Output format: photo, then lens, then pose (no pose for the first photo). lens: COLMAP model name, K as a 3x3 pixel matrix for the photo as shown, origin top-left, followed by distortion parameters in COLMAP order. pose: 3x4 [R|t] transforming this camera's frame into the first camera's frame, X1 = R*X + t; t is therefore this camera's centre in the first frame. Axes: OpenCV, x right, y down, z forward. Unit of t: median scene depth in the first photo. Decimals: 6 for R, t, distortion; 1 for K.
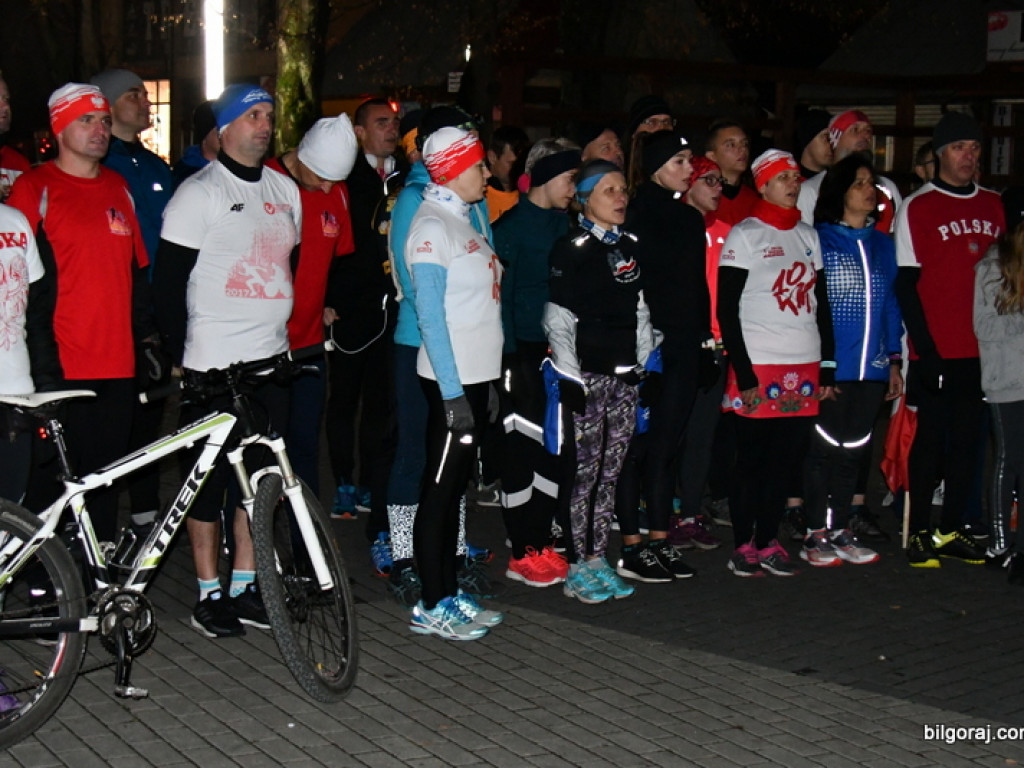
lens RADIAL K [[1955.9, 0, 496.0], [0, 1955.9, 439.3], [0, 0, 1]] dist [-0.041132, 0.000000]
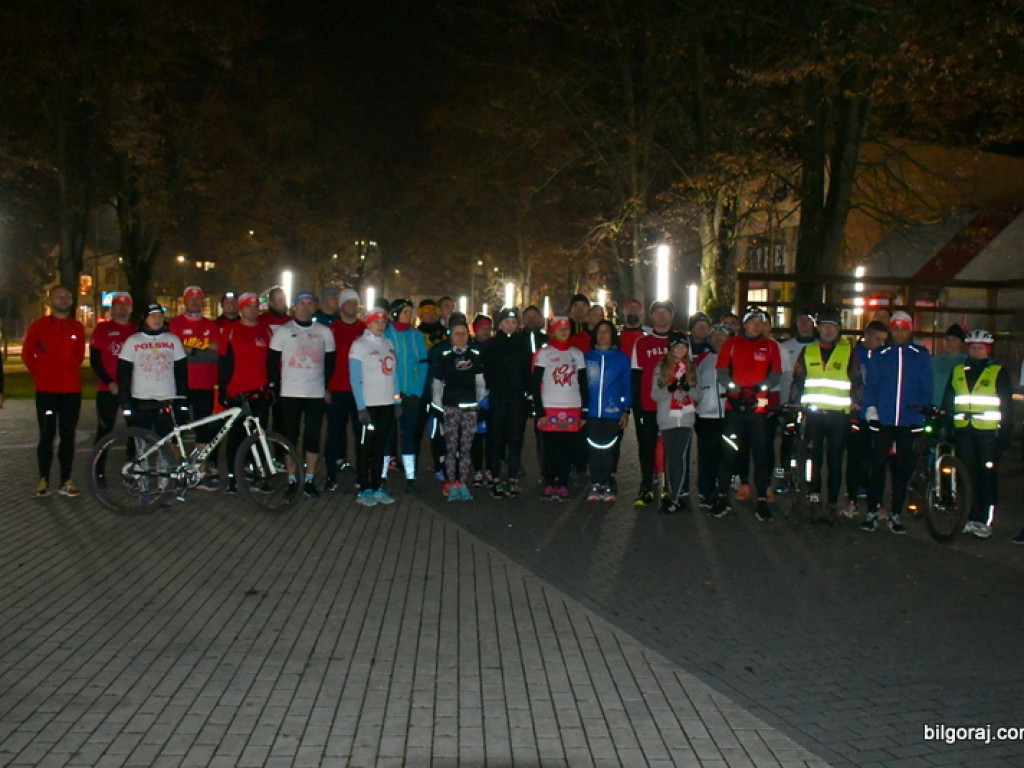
lens RADIAL K [[1023.5, 0, 521.1], [0, 1023.5, 419.6], [0, 0, 1]] dist [-0.015878, 0.000000]
pose [[0.904402, 0.039273, -0.424871, 0.666292], [-0.063001, 0.997132, -0.041938, 0.030633], [0.422006, 0.064696, 0.904282, -0.120706]]
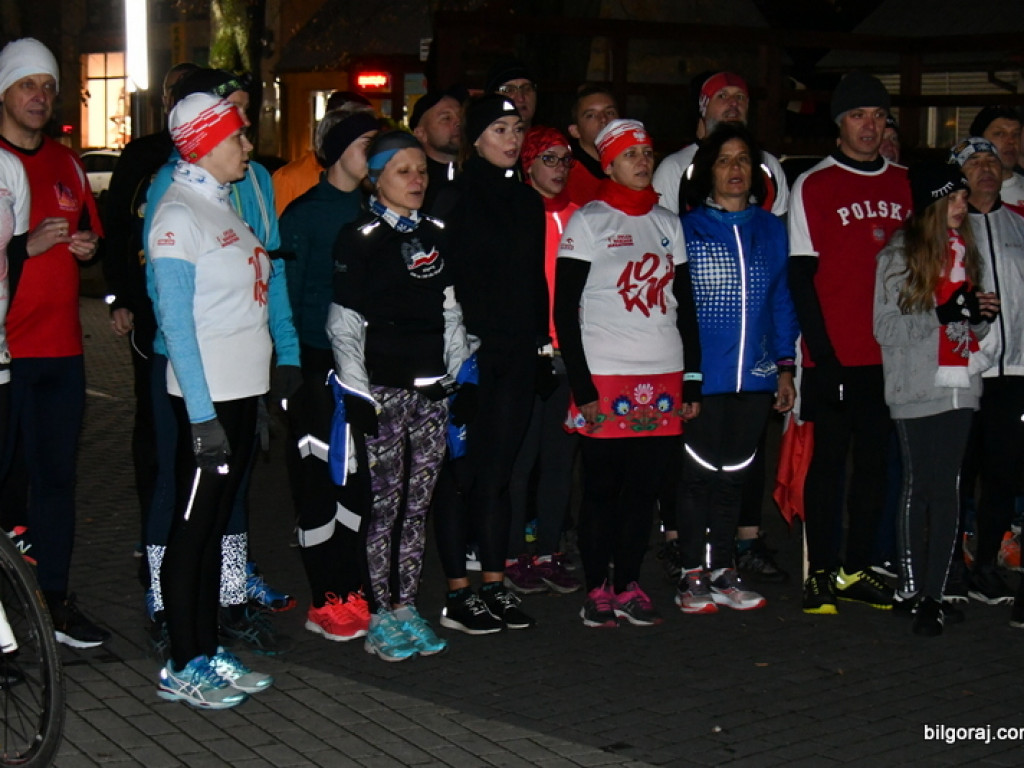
lens RADIAL K [[2206.4, 0, 505.0], [0, 2206.4, 392.4], [0, 0, 1]] dist [-0.048513, 0.000000]
pose [[0.999949, -0.005181, -0.008621, 0.105606], [0.004944, 0.999617, -0.027240, -0.005324], [0.008759, 0.027196, 0.999592, 0.054264]]
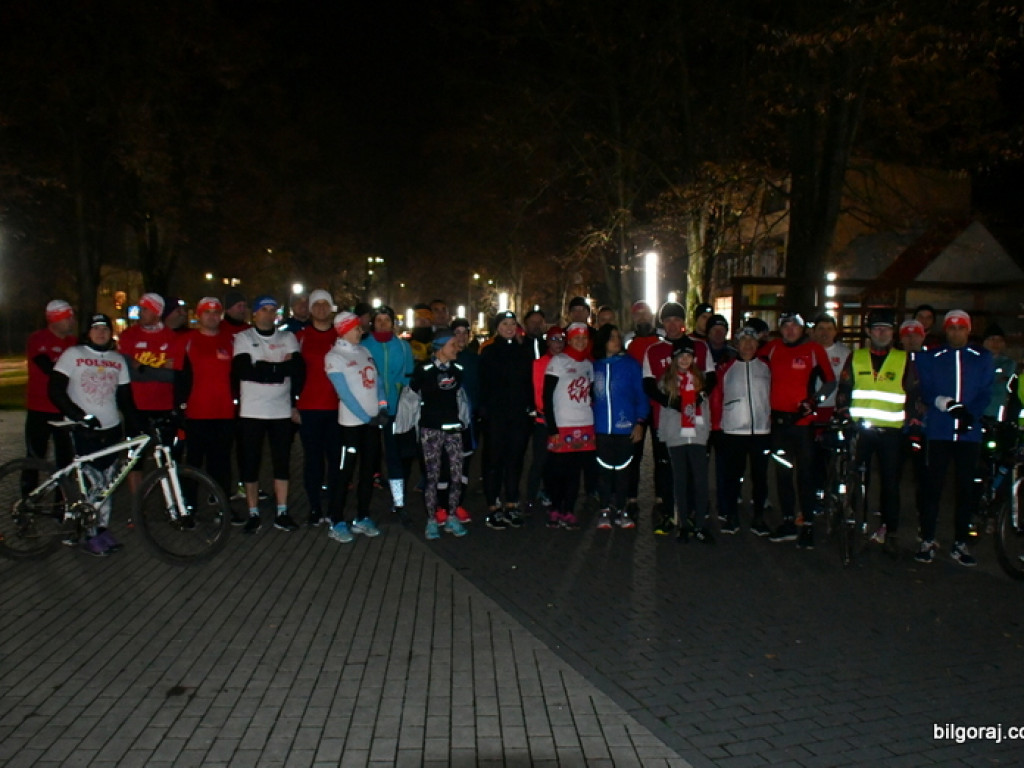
lens RADIAL K [[921.2, 0, 510.9], [0, 921.2, 411.8], [0, 0, 1]] dist [-0.015427, -0.027645]
pose [[0.903178, 0.026312, -0.428459, 0.541262], [-0.051332, 0.997578, -0.046943, -0.005314], [0.426186, 0.064391, 0.902341, 0.118166]]
